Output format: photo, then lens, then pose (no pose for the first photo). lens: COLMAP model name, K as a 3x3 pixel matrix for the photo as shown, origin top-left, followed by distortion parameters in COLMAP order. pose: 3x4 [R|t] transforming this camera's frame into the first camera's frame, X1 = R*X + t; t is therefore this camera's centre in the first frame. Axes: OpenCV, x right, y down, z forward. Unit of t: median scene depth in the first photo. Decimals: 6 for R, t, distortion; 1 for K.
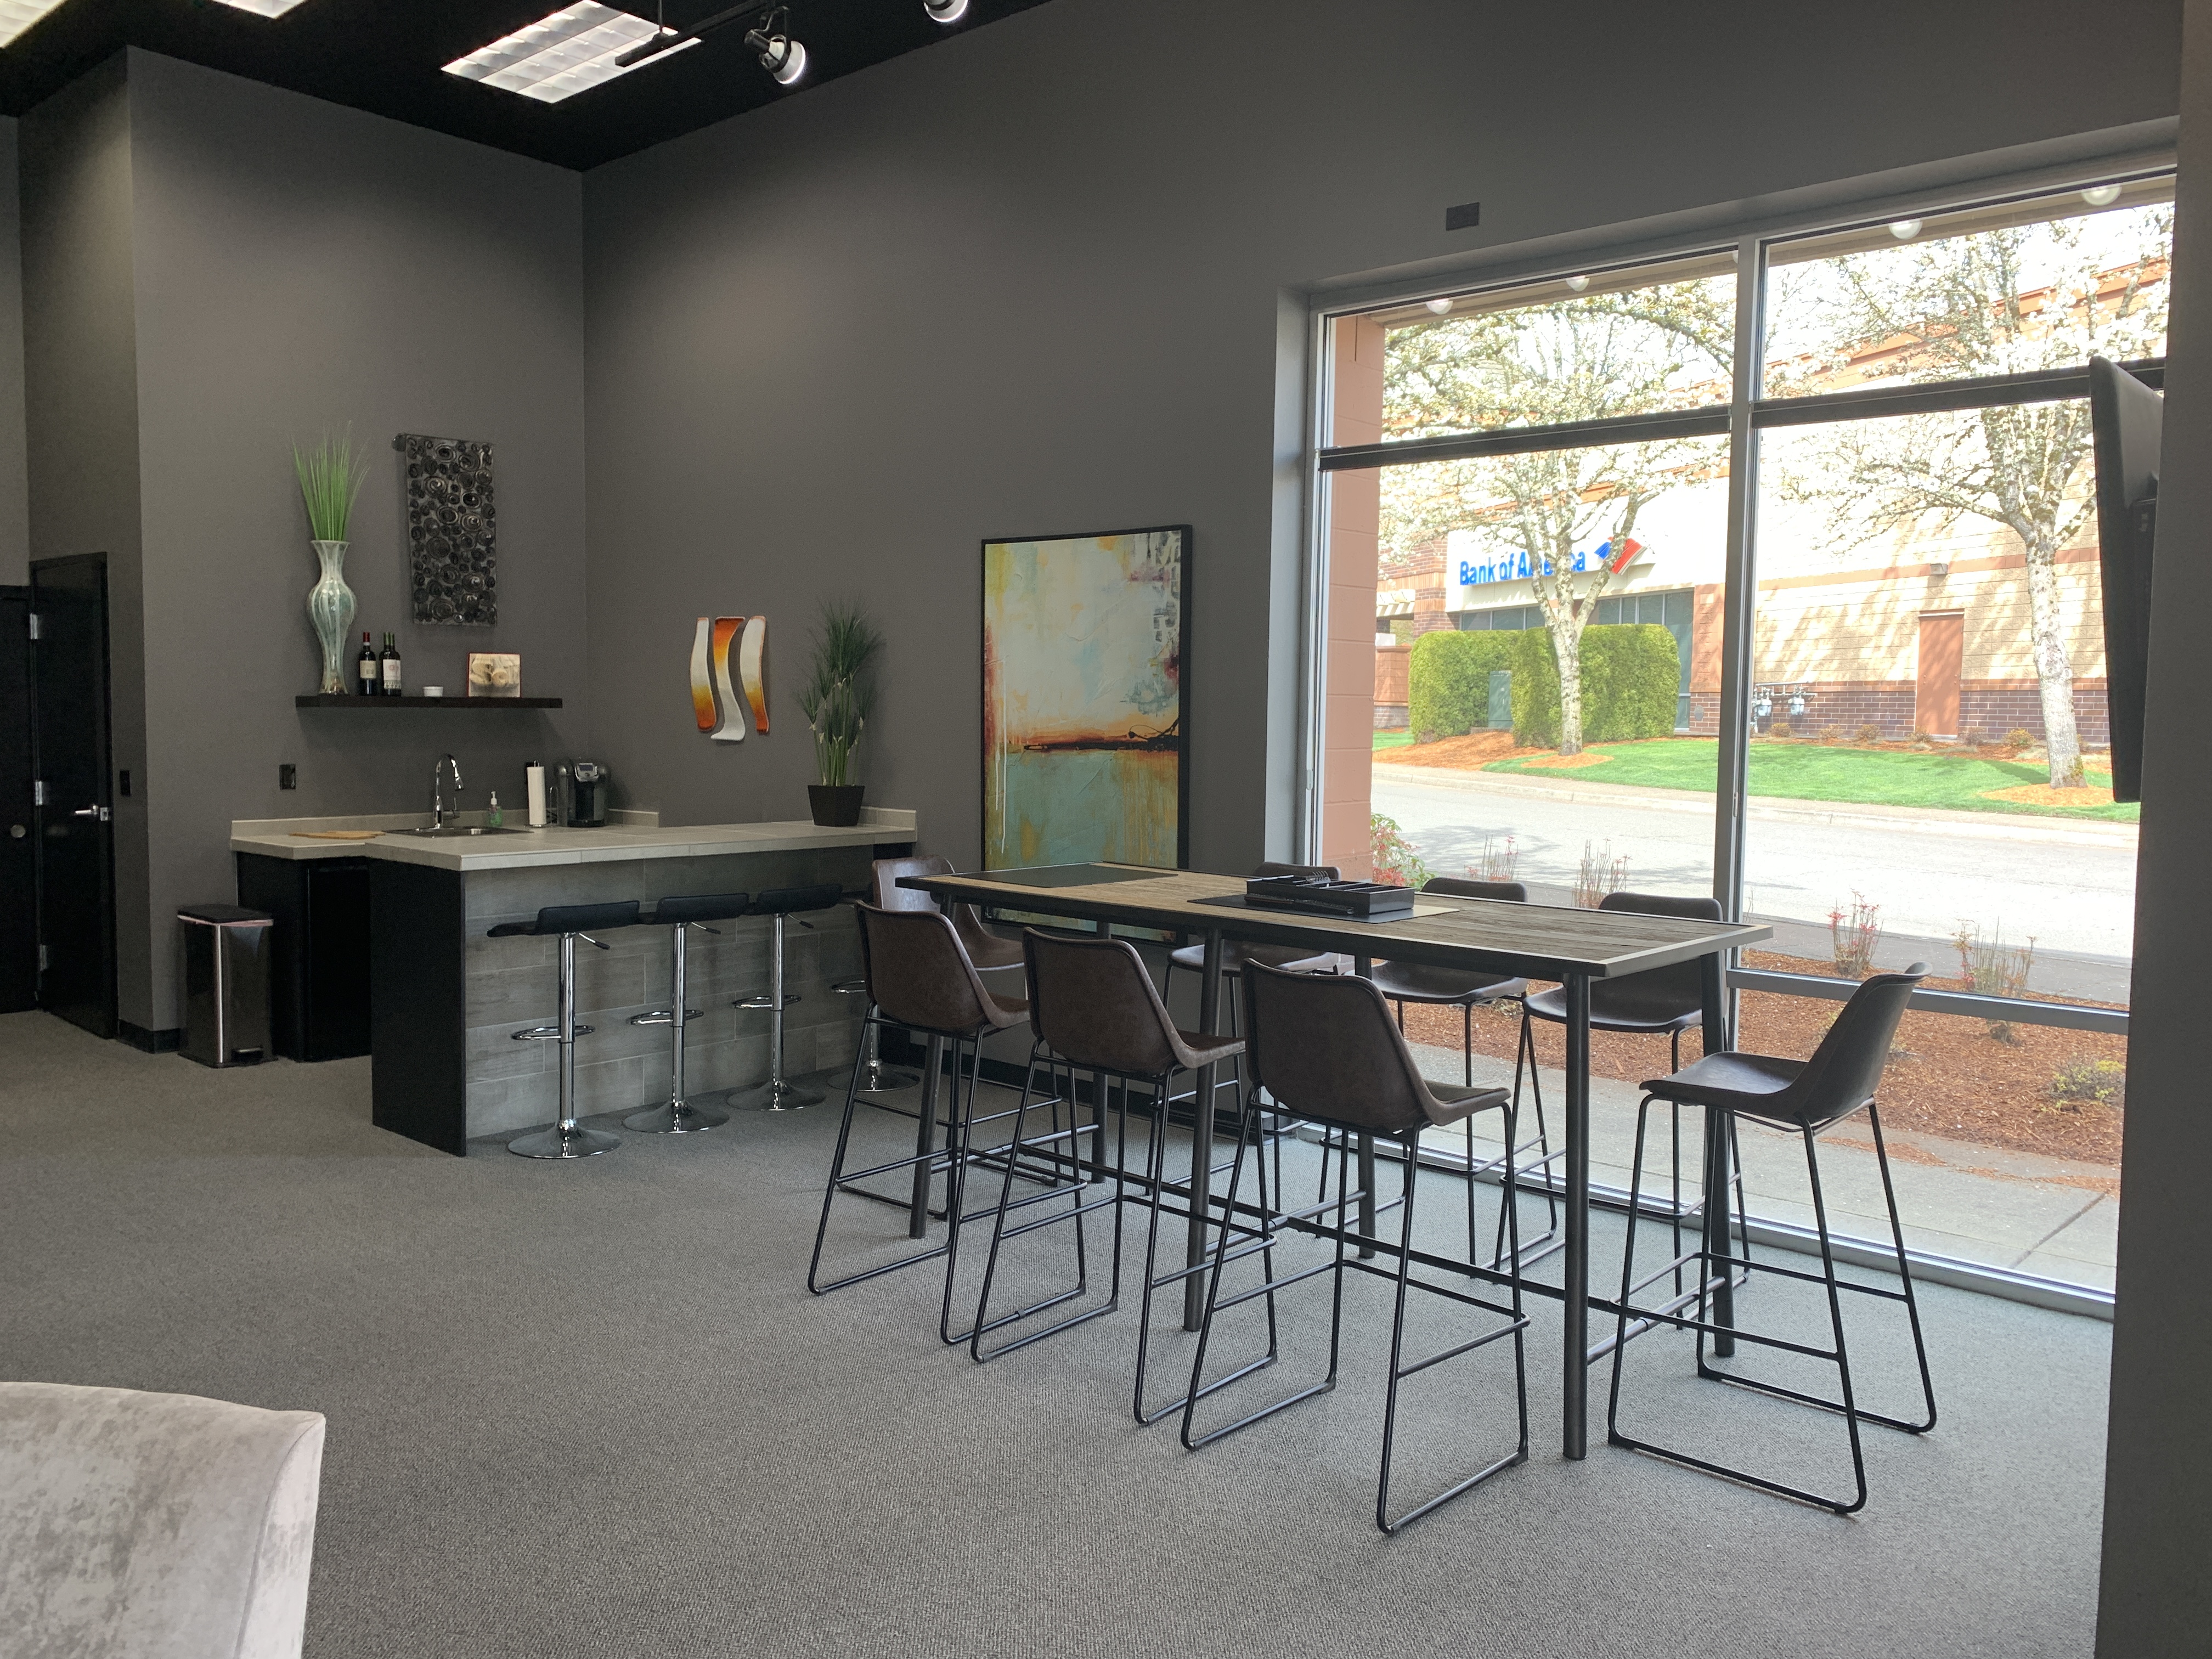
lens RADIAL K [[1708.6, 0, 1126.8], [0, 1708.6, 822.3], [0, 0, 1]] dist [0.055192, -0.056217]
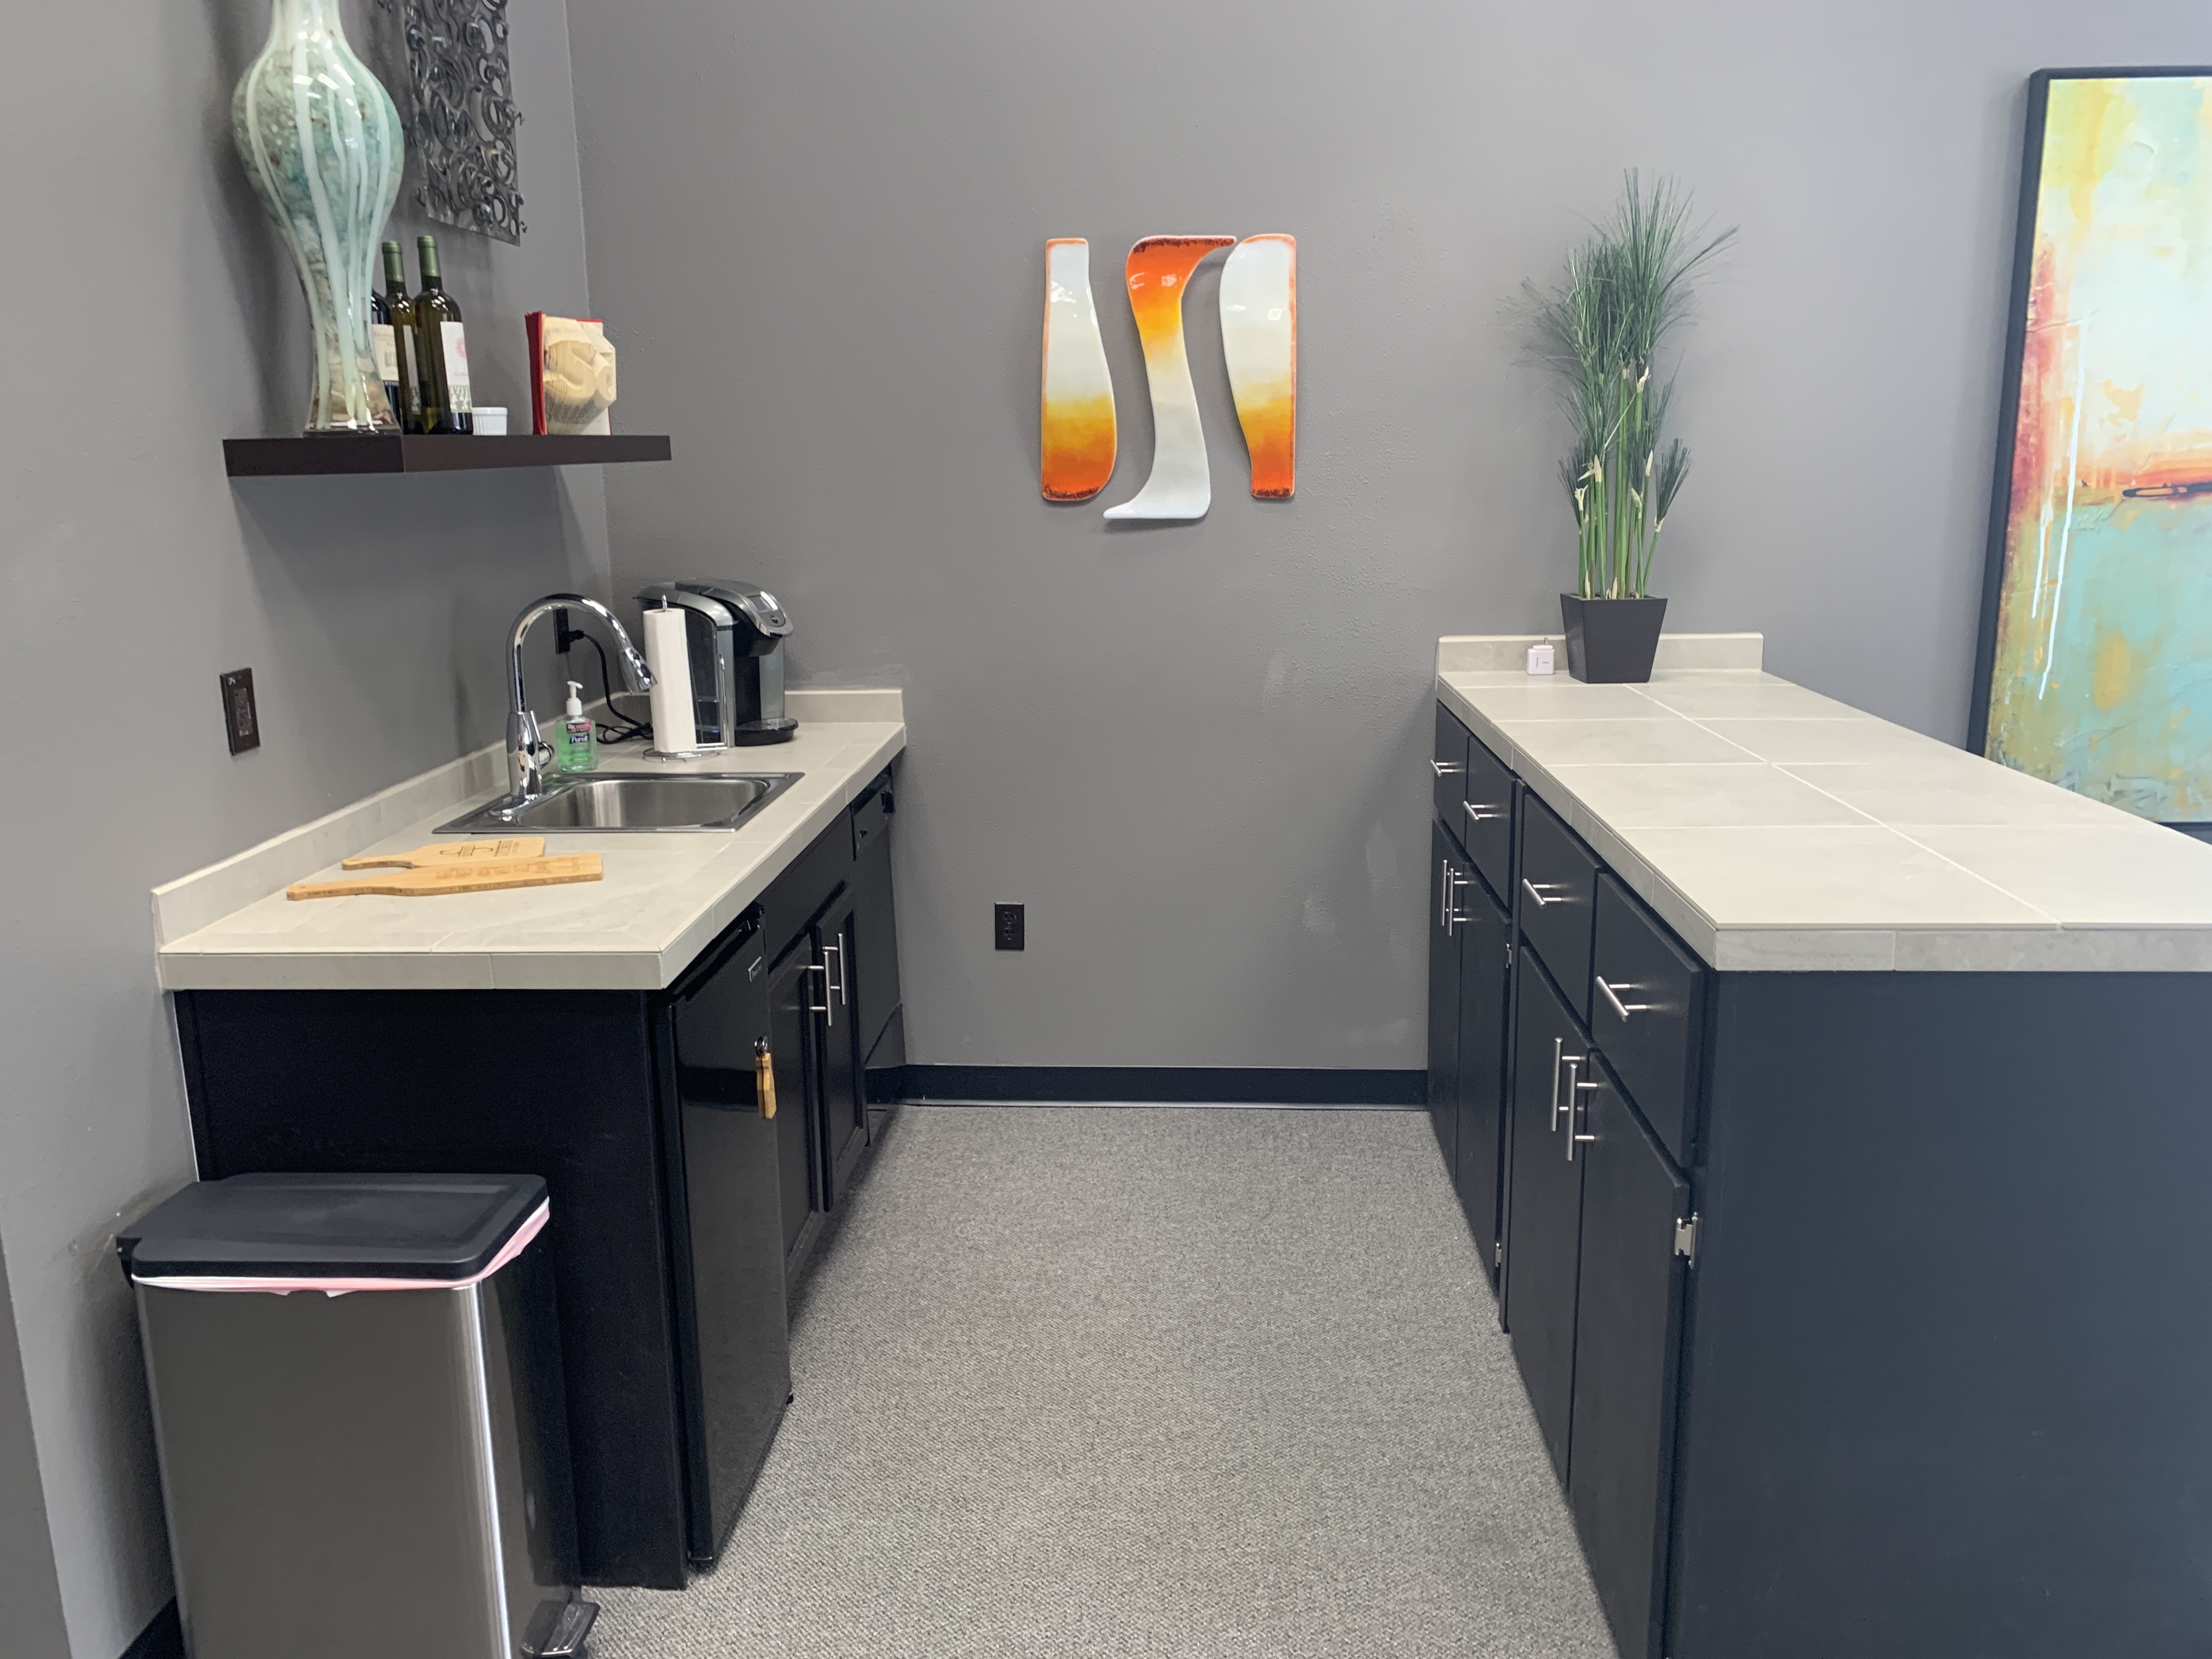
lens RADIAL K [[1708.6, 0, 1117.4], [0, 1708.6, 826.6], [0, 0, 1]] dist [0.055192, -0.056217]
pose [[0.778888, -0.161105, 0.606117, -0.545154], [0.067822, 0.982413, 0.173970, -0.048085], [-0.623485, -0.094395, 0.776116, 0.655023]]
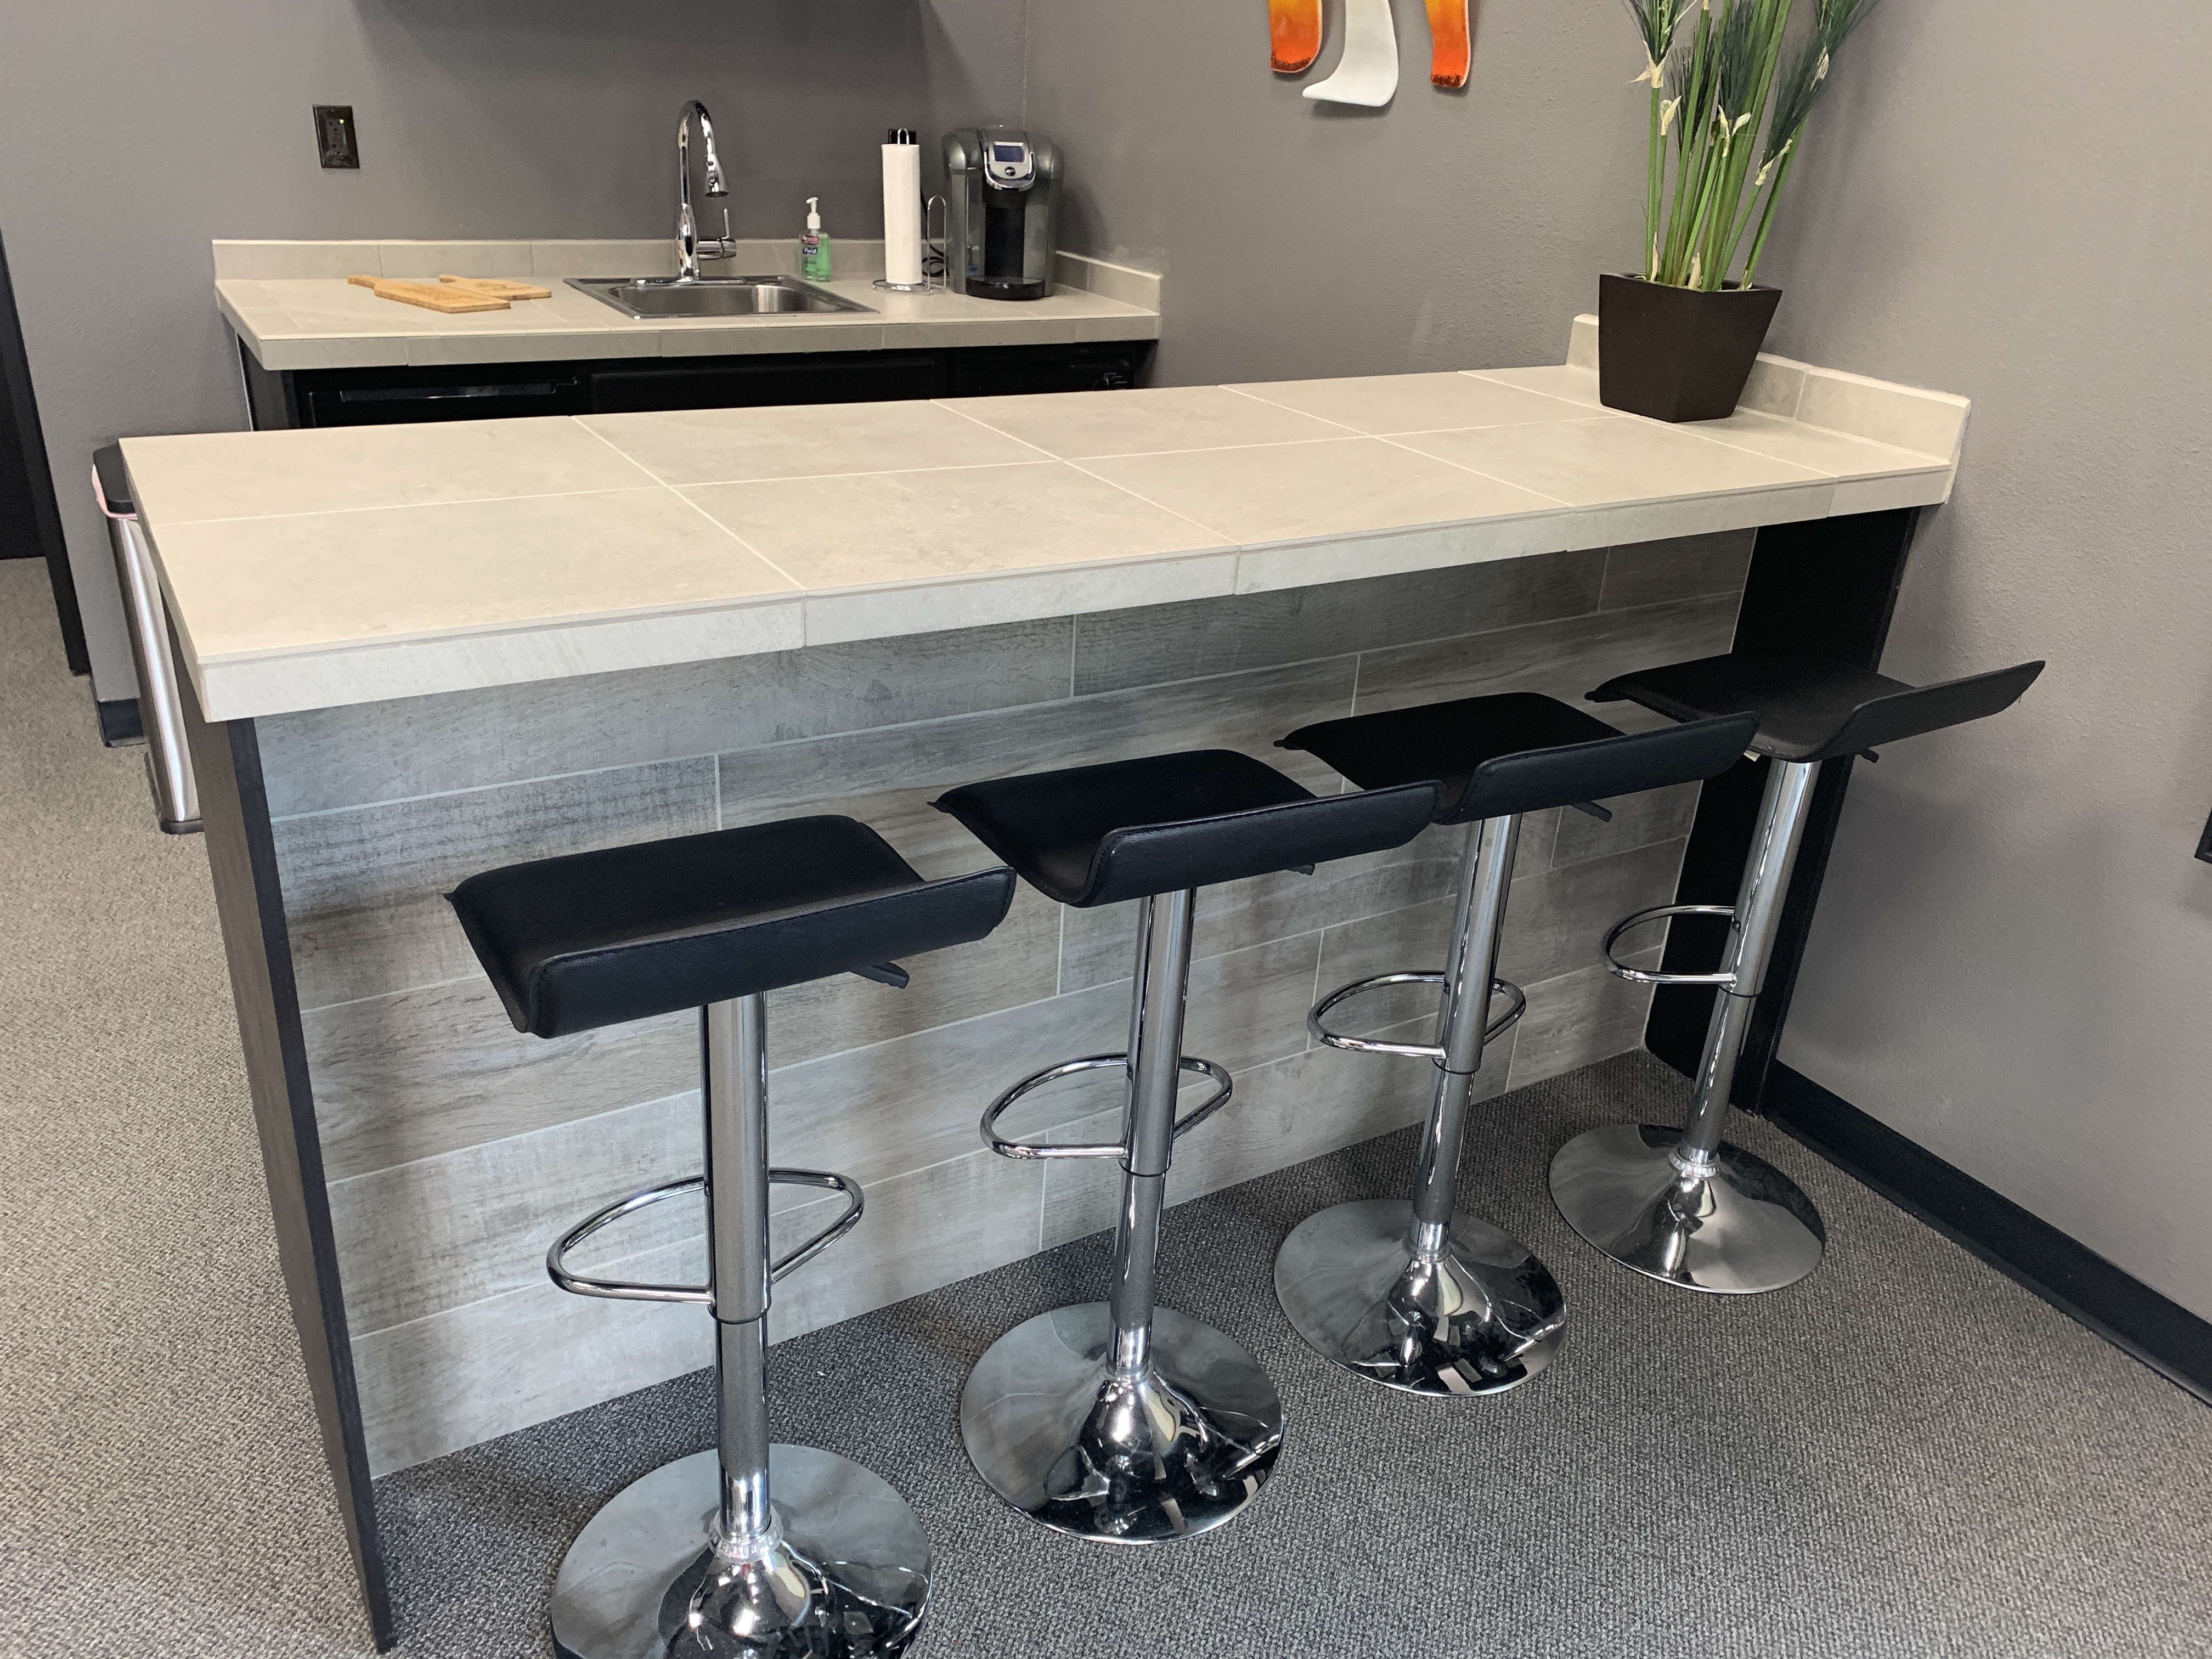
lens RADIAL K [[1708.6, 0, 1122.3], [0, 1708.6, 841.4], [0, 0, 1]] dist [0.055192, -0.056217]
pose [[0.953475, 0.165446, -0.252018, -0.160835], [-0.065976, 0.930207, 0.361056, -0.031074], [0.294164, -0.327631, 0.897845, 0.604759]]
